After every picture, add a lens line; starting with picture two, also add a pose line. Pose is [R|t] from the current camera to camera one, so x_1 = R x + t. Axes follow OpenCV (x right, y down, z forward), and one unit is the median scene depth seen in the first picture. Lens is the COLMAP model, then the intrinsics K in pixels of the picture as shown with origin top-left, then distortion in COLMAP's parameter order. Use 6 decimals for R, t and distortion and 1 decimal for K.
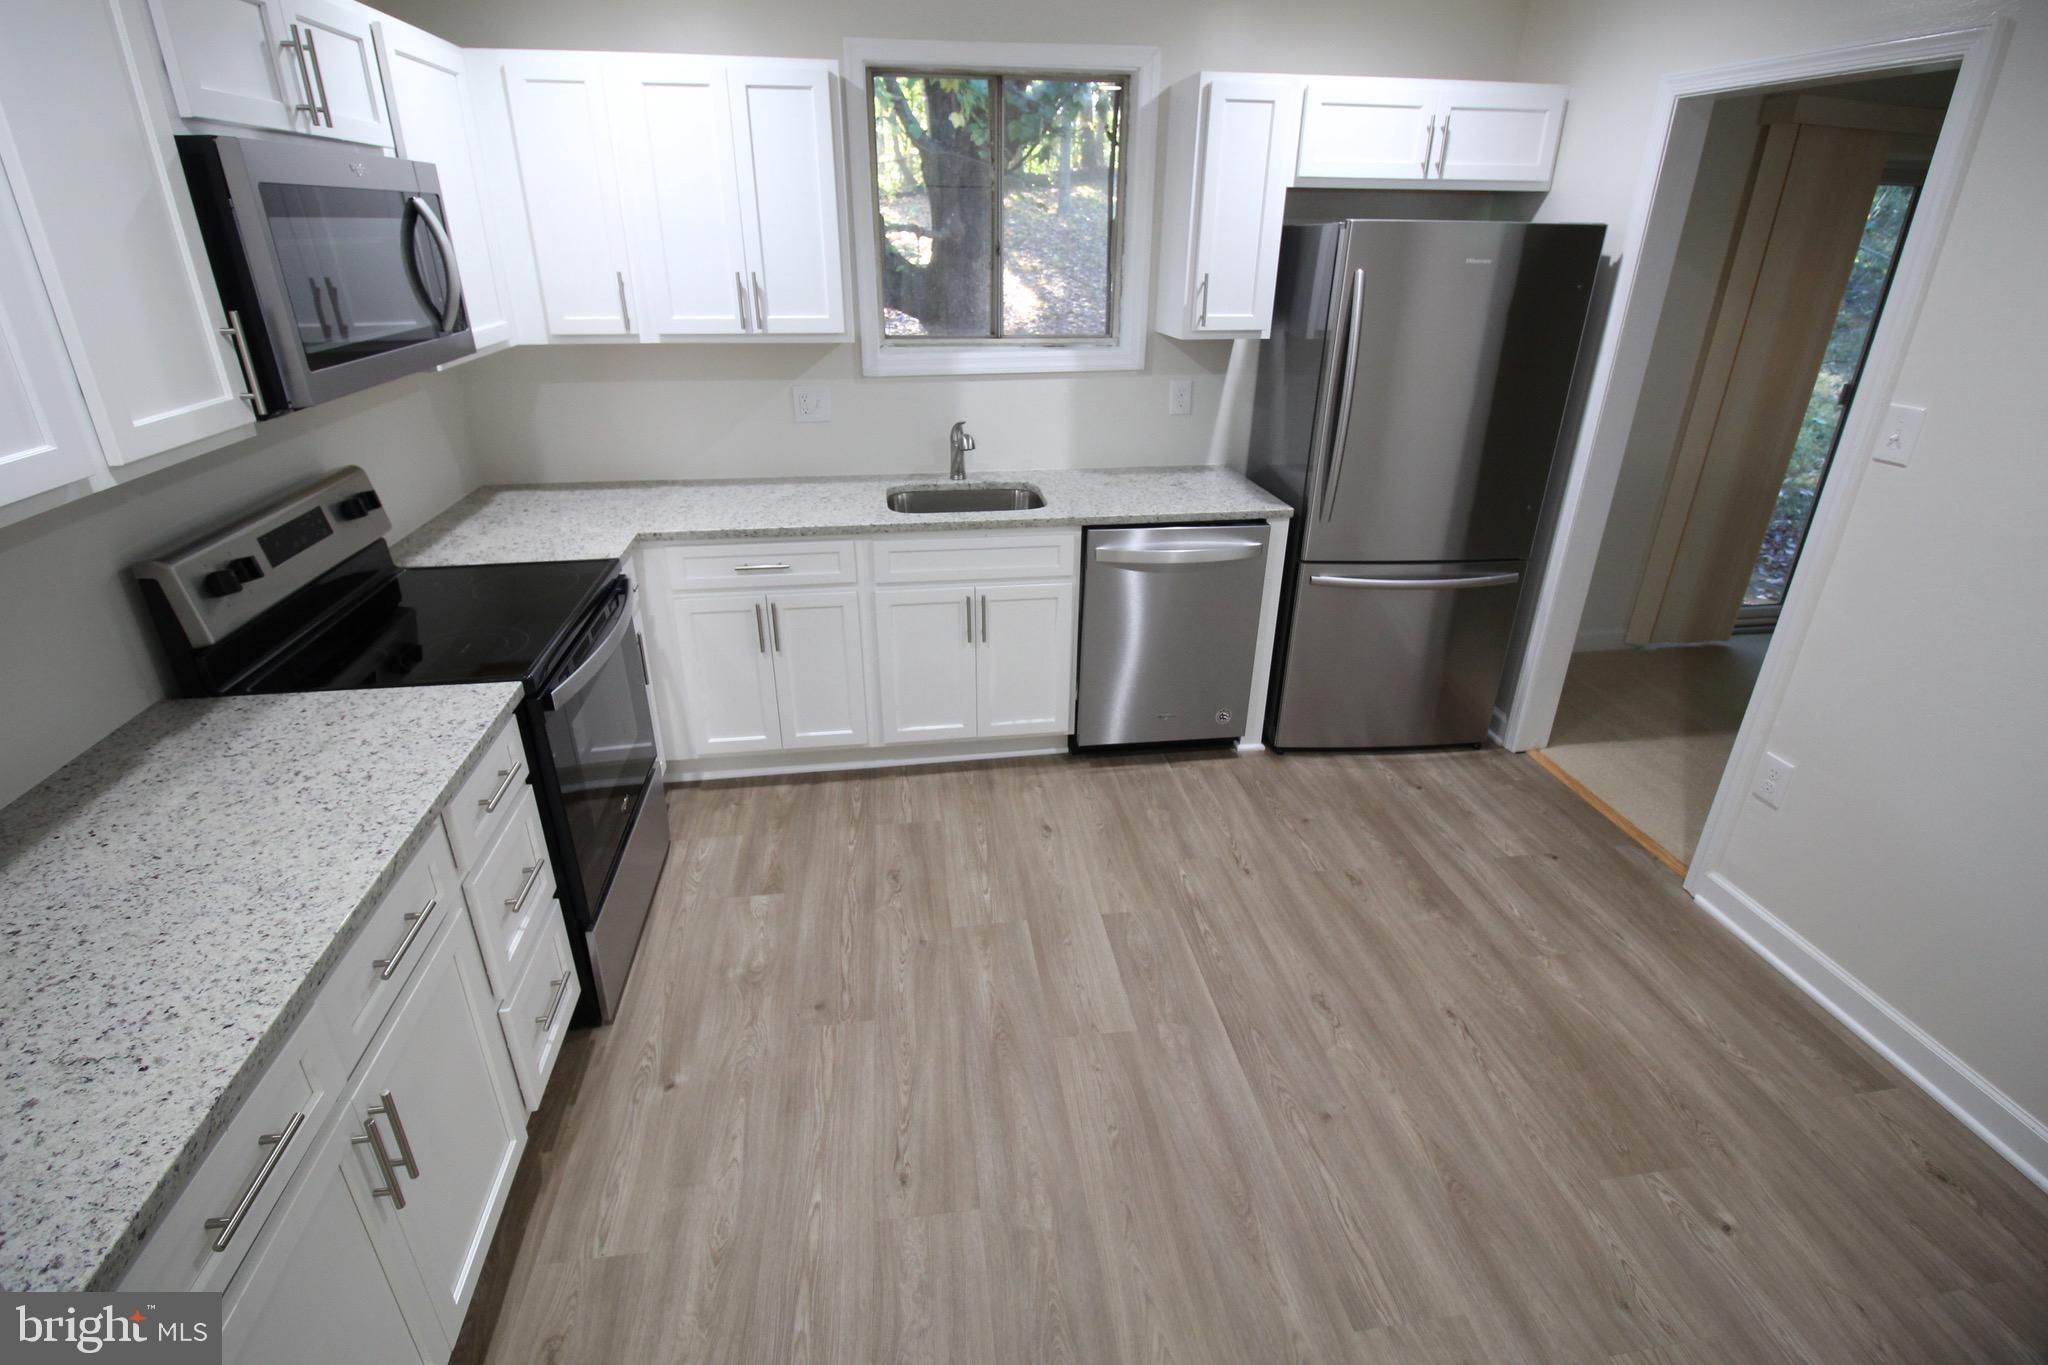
lens RADIAL K [[944.5, 0, 1022.1], [0, 944.5, 657.2], [0, 0, 1]] dist [0.001171, -0.014910]
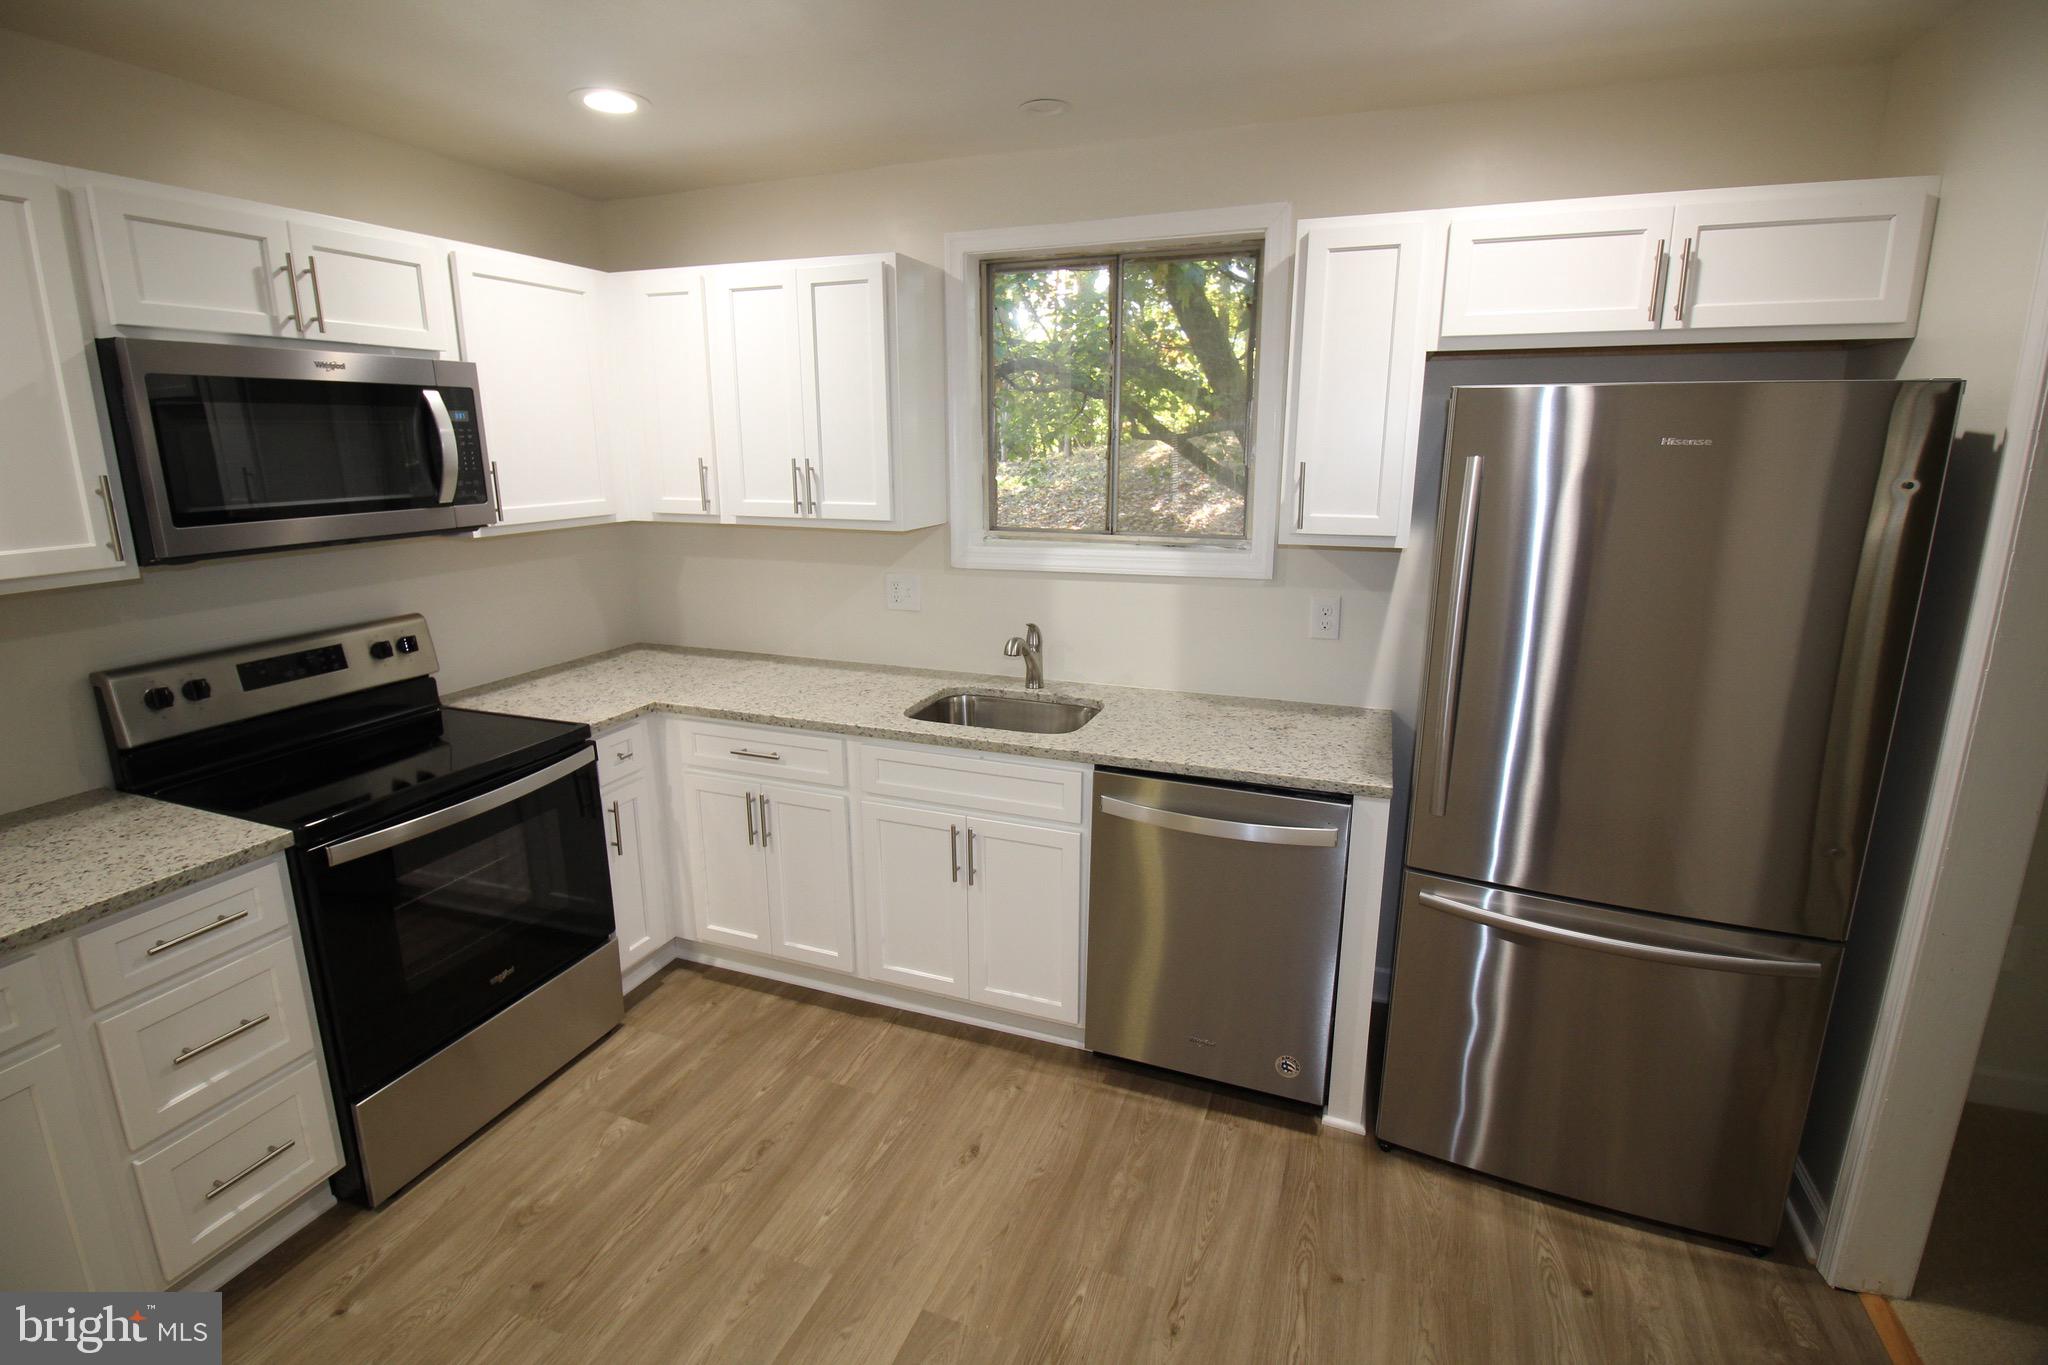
lens RADIAL K [[944.5, 0, 1022.1], [0, 944.5, 657.2], [0, 0, 1]] dist [0.001171, -0.014910]
pose [[0.871690, 0.101297, -0.479474, 0.393055], [-0.193723, 0.969939, -0.147275, -0.100847], [0.450142, 0.221263, 0.865110, 0.282492]]
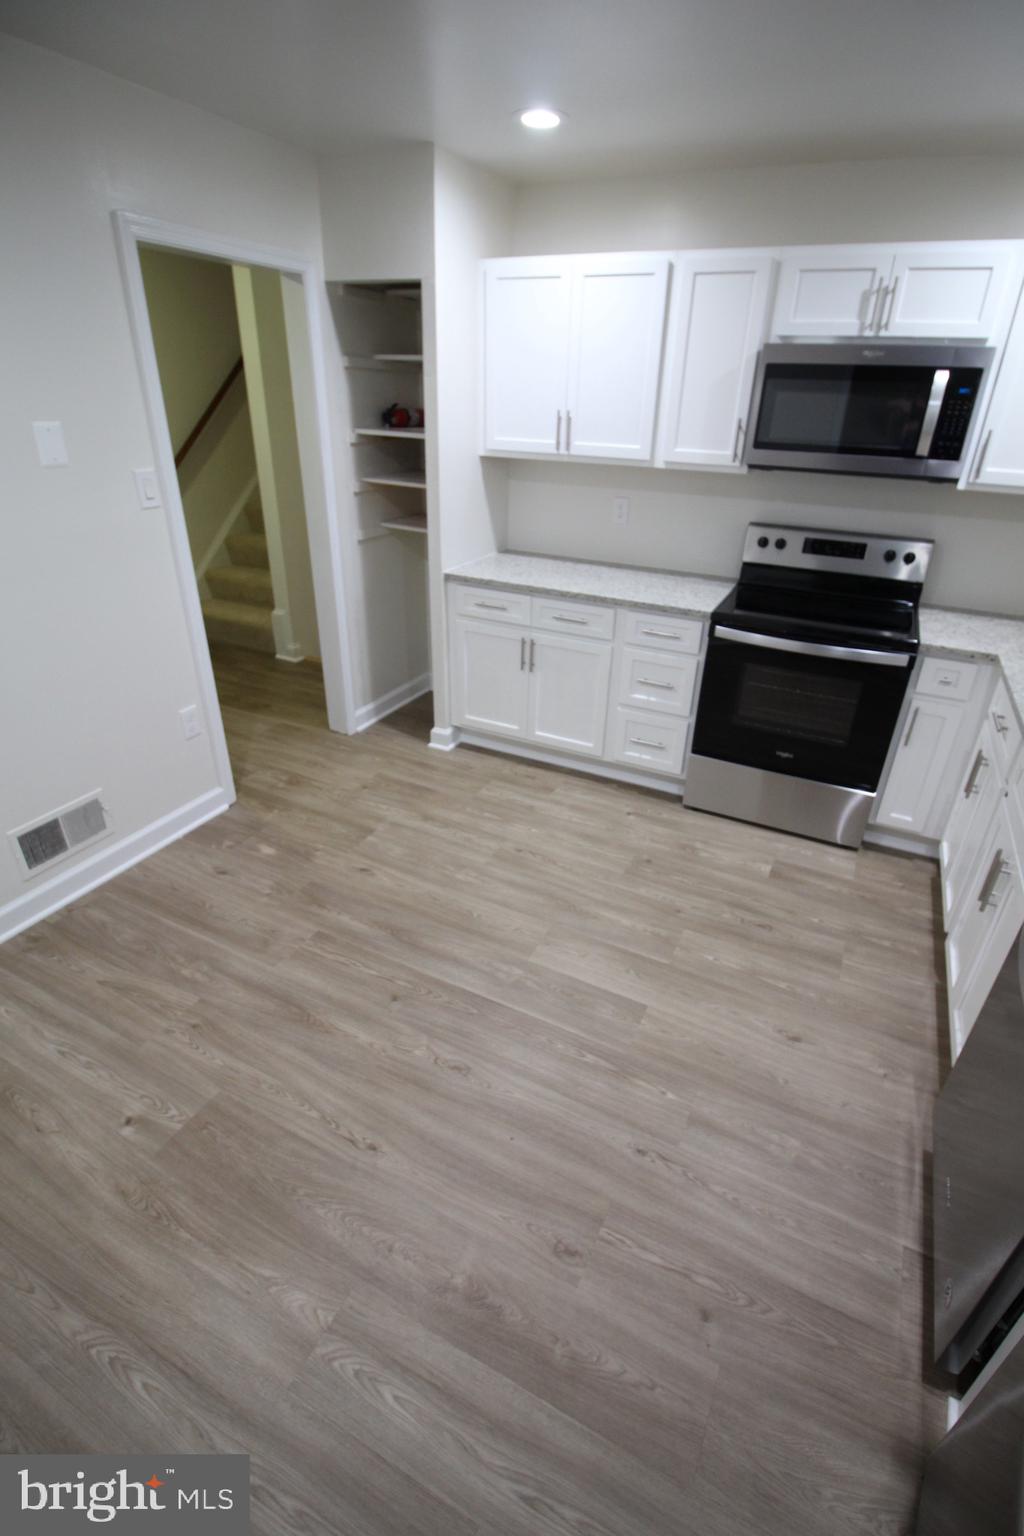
lens RADIAL K [[708.4, 0, 530.1], [0, 708.4, 765.7], [0, 0, 1]] dist [0.001171, -0.014910]
pose [[-0.559780, 0.365160, -0.743845, 0.612304], [-0.371260, 0.692008, 0.619105, -0.351747], [0.740819, 0.622722, -0.251803, 0.835940]]
